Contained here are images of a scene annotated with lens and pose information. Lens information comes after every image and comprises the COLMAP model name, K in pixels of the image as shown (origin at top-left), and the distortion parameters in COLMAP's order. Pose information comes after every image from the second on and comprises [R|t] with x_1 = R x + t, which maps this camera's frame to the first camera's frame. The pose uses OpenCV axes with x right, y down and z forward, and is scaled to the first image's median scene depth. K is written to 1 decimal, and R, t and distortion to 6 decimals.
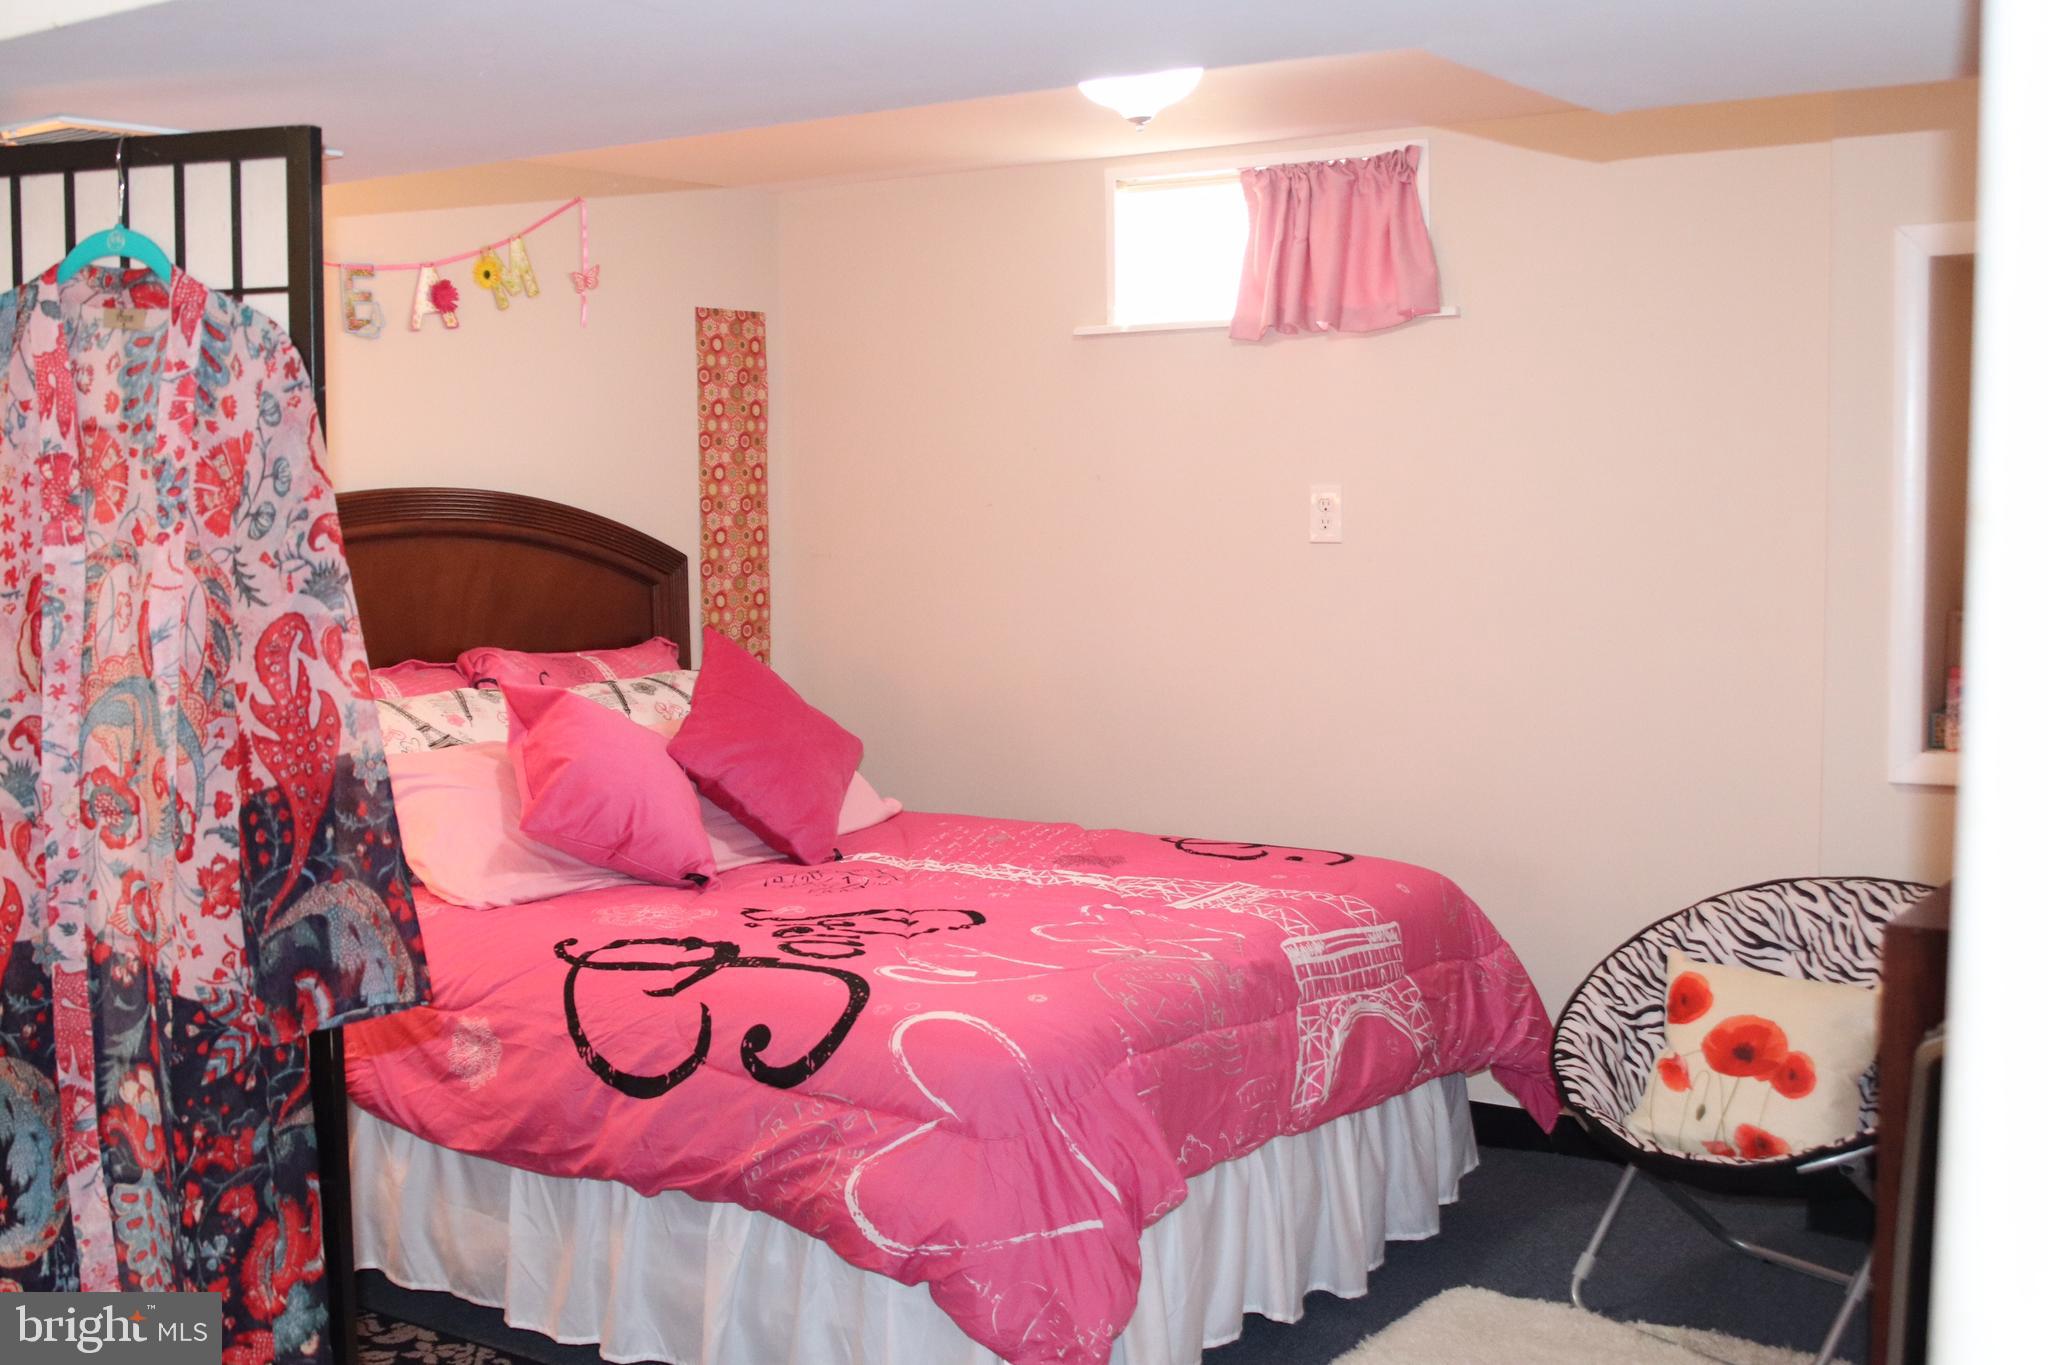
lens RADIAL K [[2307.6, 0, 1024.0], [0, 2307.6, 682.5], [0, 0, 1]] dist [-0.102812, 0.032271]
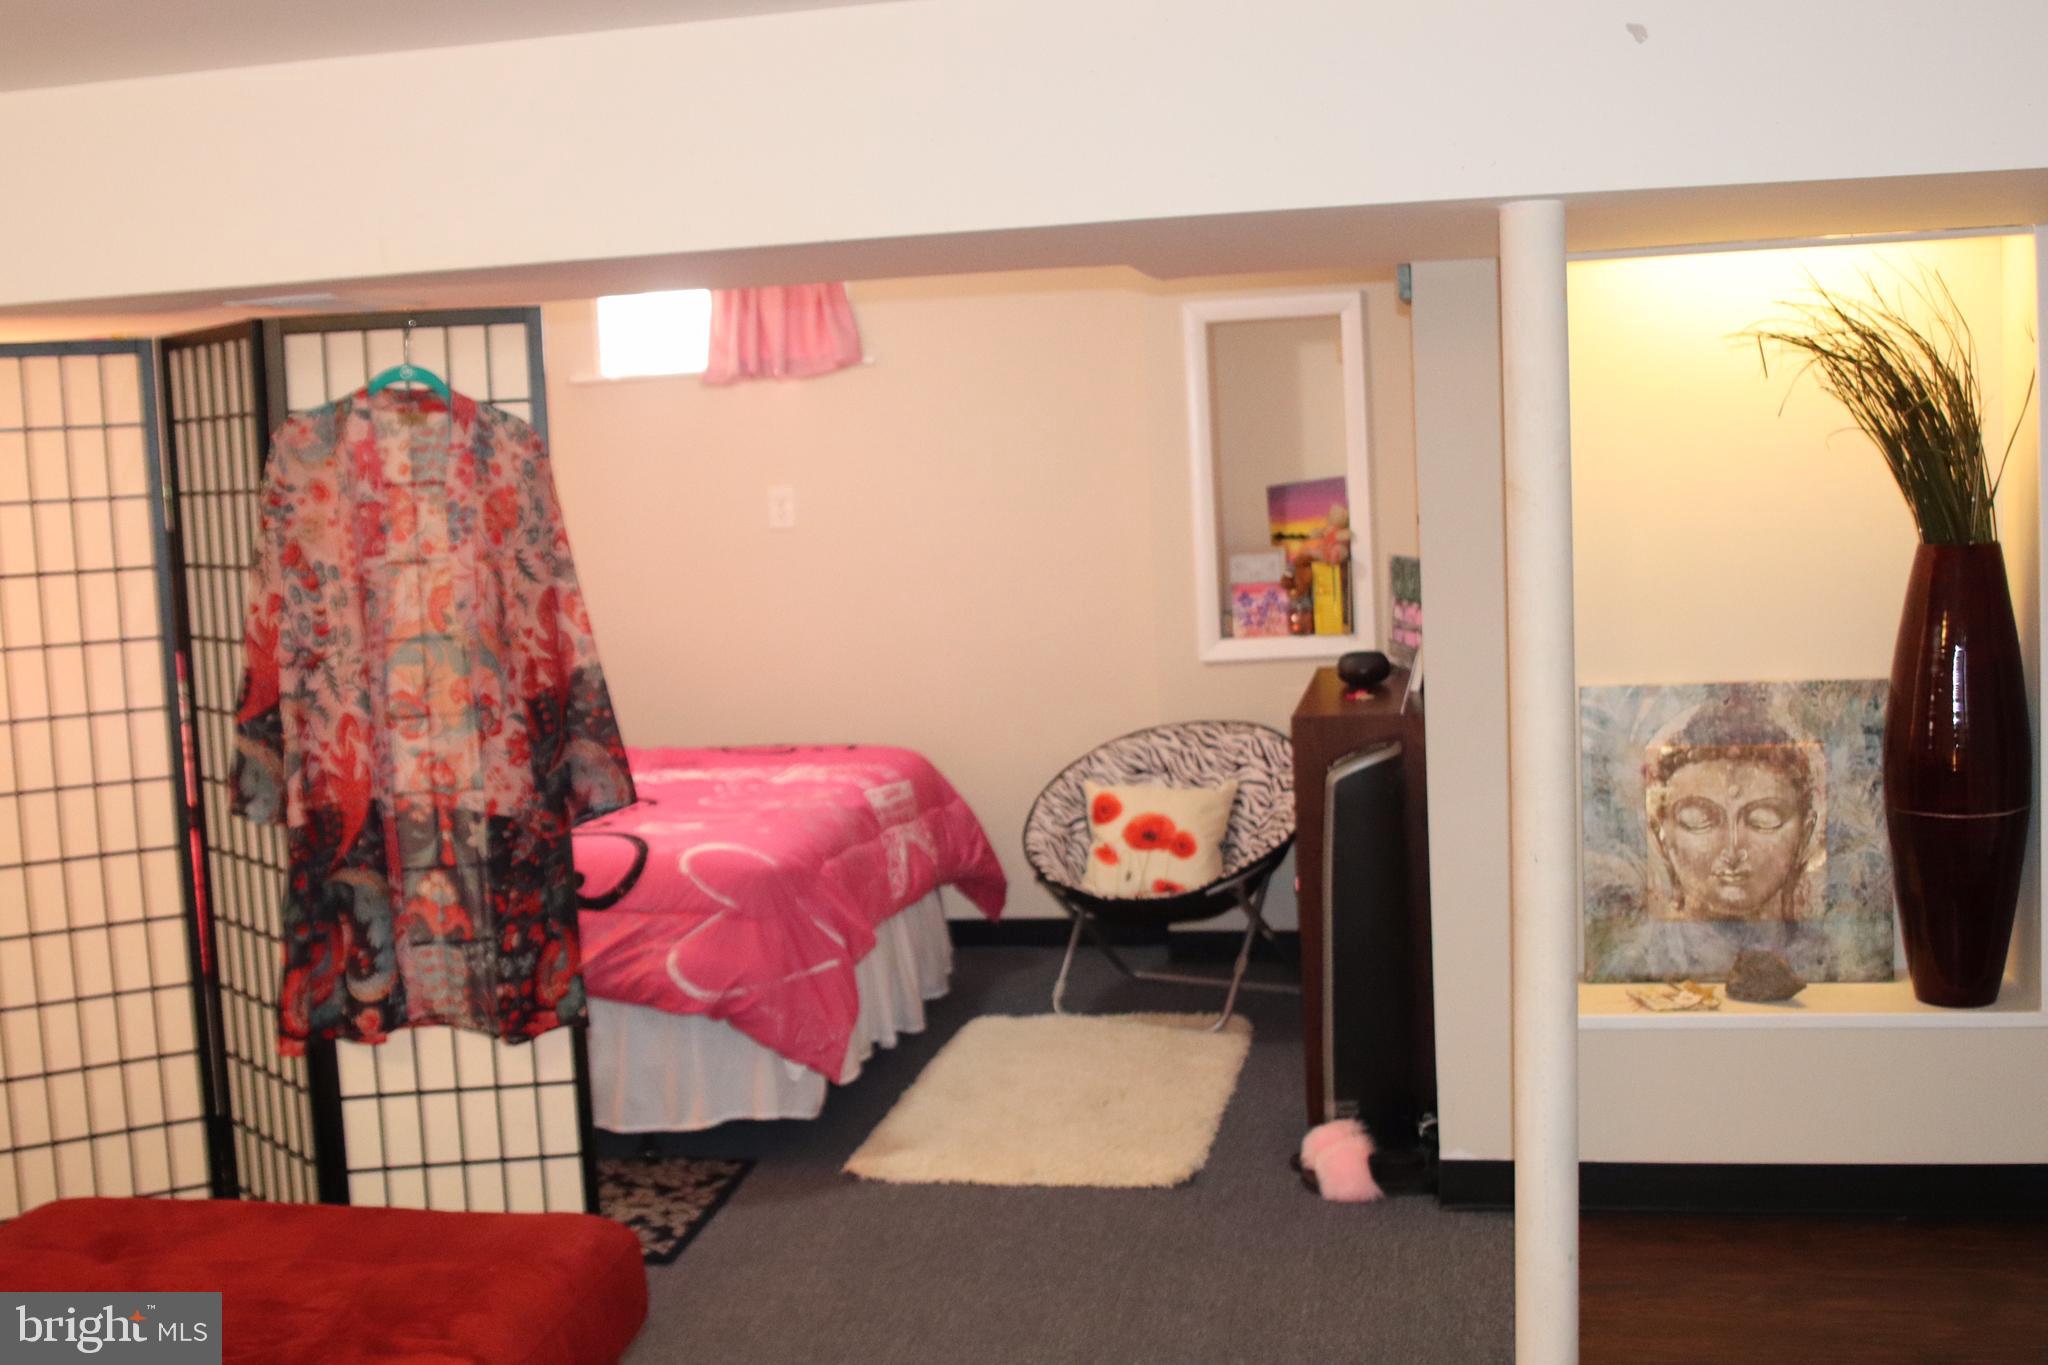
lens RADIAL K [[2307.6, 0, 1024.0], [0, 2307.6, 682.5], [0, 0, 1]] dist [-0.102812, 0.032271]
pose [[0.911547, -0.079123, 0.403512, -0.661844], [0.078290, 0.996757, 0.018590, 0.035764], [-0.403674, 0.014645, 0.914786, -0.699443]]
